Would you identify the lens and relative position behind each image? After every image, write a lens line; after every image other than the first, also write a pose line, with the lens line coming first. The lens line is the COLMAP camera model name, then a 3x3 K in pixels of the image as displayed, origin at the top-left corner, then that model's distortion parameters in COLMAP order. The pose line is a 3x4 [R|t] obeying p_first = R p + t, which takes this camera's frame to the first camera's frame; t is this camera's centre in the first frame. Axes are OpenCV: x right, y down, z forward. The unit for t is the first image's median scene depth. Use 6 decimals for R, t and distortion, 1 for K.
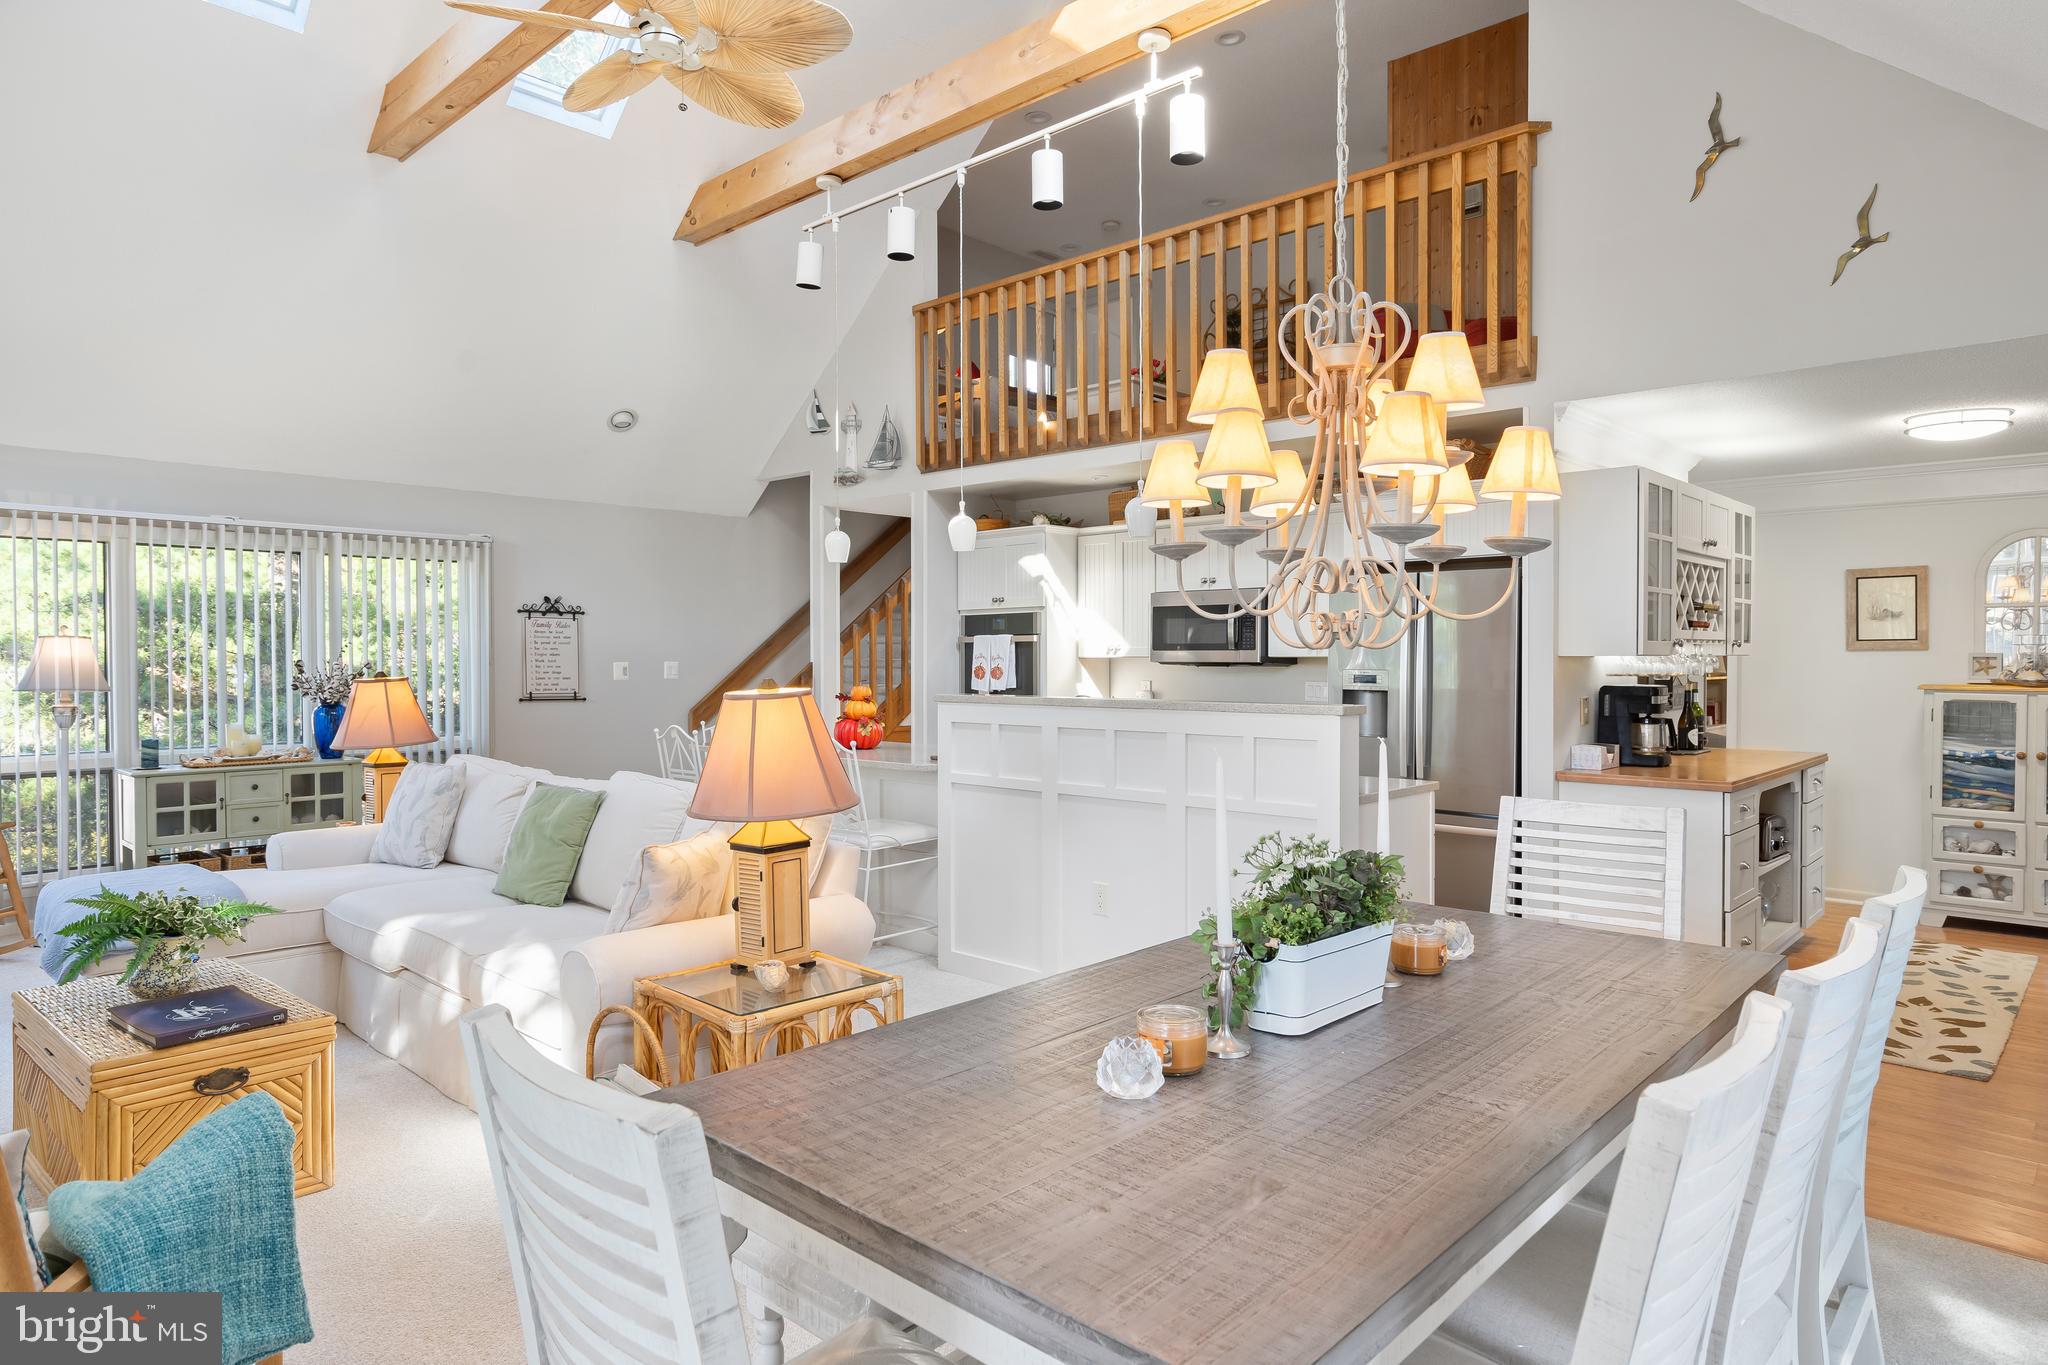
lens RADIAL K [[1226.1, 0, 1014.8], [0, 1226.1, 668.3], [0, 0, 1]] dist [0.007548, -0.000443]
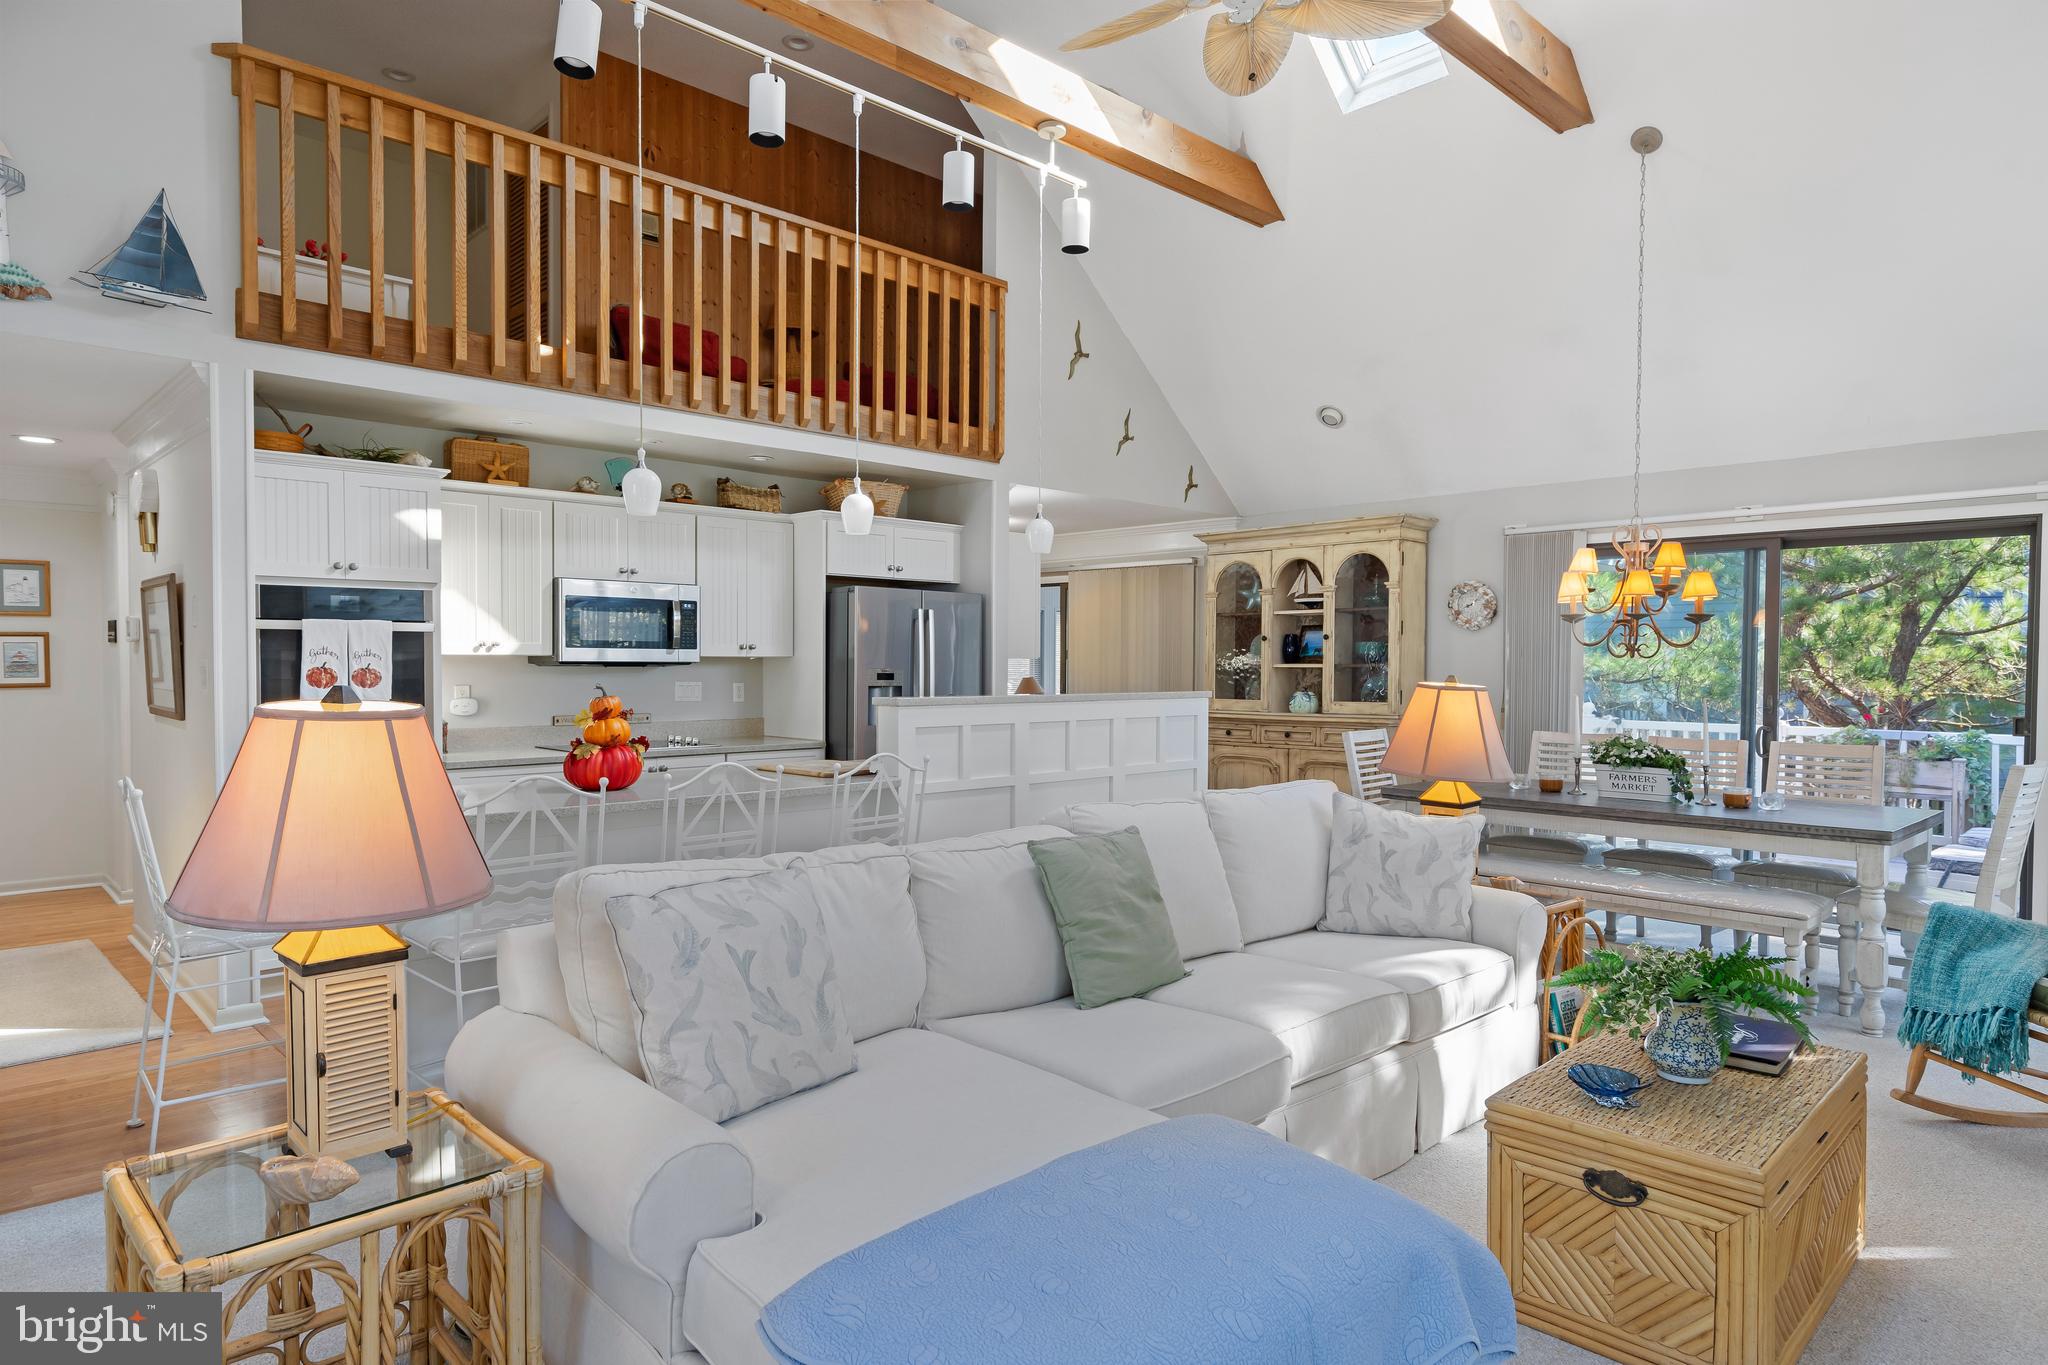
lens RADIAL K [[1226.1, 0, 1027.1], [0, 1226.1, 685.8], [0, 0, 1]] dist [0.007548, -0.000443]
pose [[0.021659, -0.019028, 0.999584, -0.666554], [0.005592, 0.999806, 0.018911, -0.002540], [-0.999750, 0.005181, 0.021762, 0.627099]]
